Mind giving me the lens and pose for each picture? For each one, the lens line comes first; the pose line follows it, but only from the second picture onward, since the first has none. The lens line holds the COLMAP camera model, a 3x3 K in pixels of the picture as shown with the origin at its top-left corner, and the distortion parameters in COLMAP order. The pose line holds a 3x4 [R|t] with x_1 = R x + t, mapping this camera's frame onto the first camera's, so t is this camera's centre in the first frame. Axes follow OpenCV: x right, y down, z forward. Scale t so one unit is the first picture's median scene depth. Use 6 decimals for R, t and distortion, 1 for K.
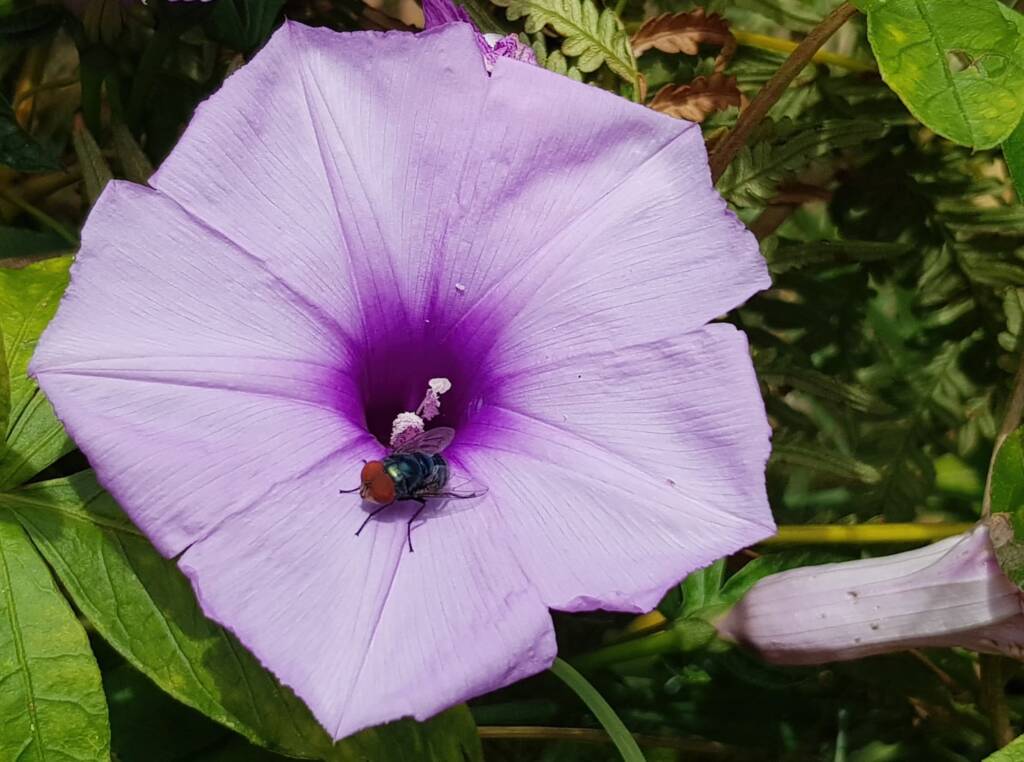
lens RADIAL K [[2209.1, 0, 510.6], [0, 2209.1, 314.6], [0, 0, 1]] dist [0.023673, -0.089319]
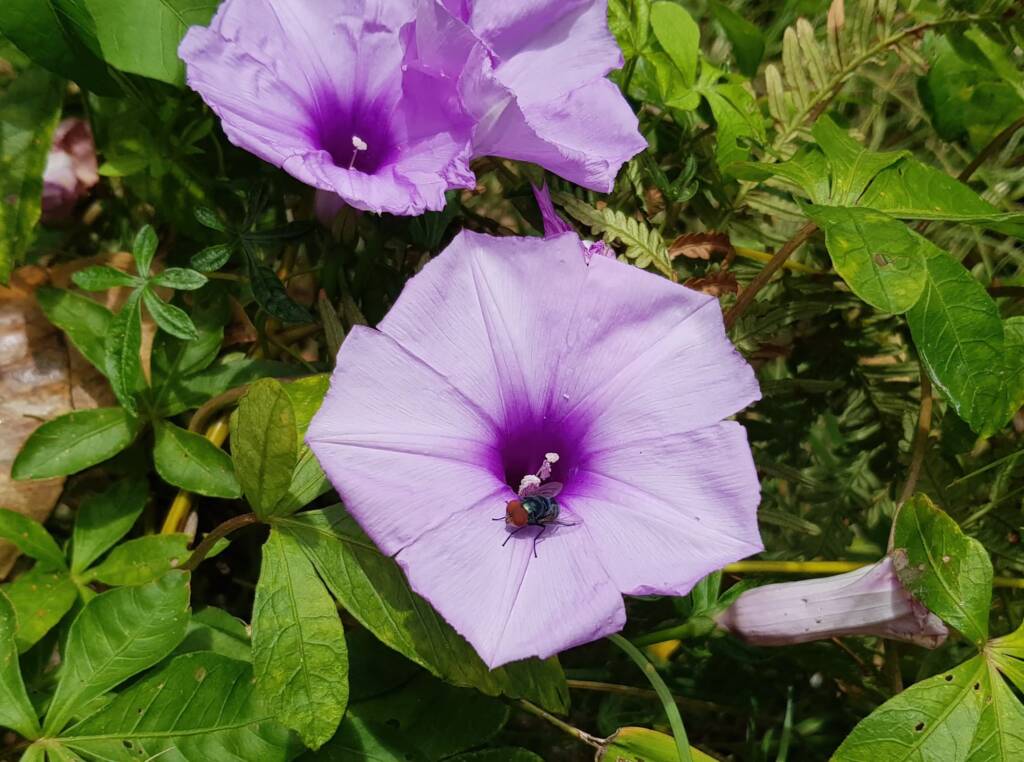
lens RADIAL K [[1520.1, 0, 498.4], [0, 1520.1, 445.4], [0, 0, 1]] dist [0.028262, -0.066769]
pose [[0.999393, 0.019184, -0.029076, -0.040033], [-0.019423, 0.999780, -0.007960, 0.033454], [0.028917, 0.008520, 0.999546, -0.110512]]
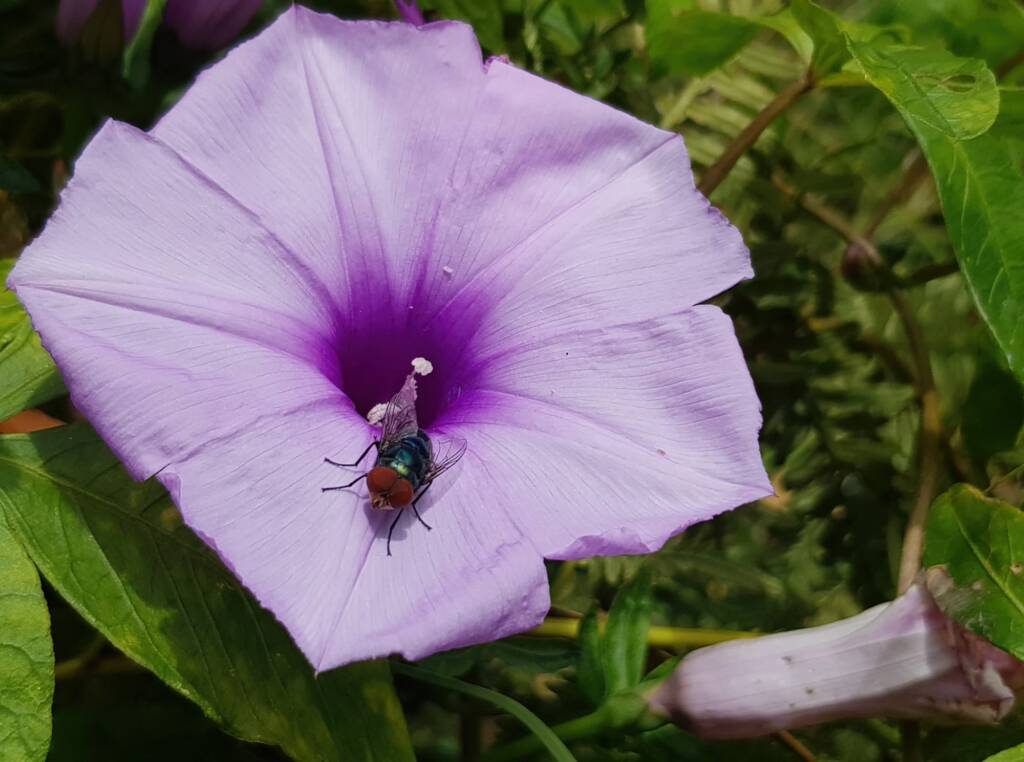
lens RADIAL K [[1700.0, 0, 536.7], [0, 1700.0, 306.4], [0, 0, 1]] dist [0.066165, -0.284735]
pose [[0.990664, 0.062327, 0.121242, -0.076939], [-0.029431, 0.966175, -0.256204, 0.204619], [-0.133110, 0.250243, 0.958989, 0.256993]]
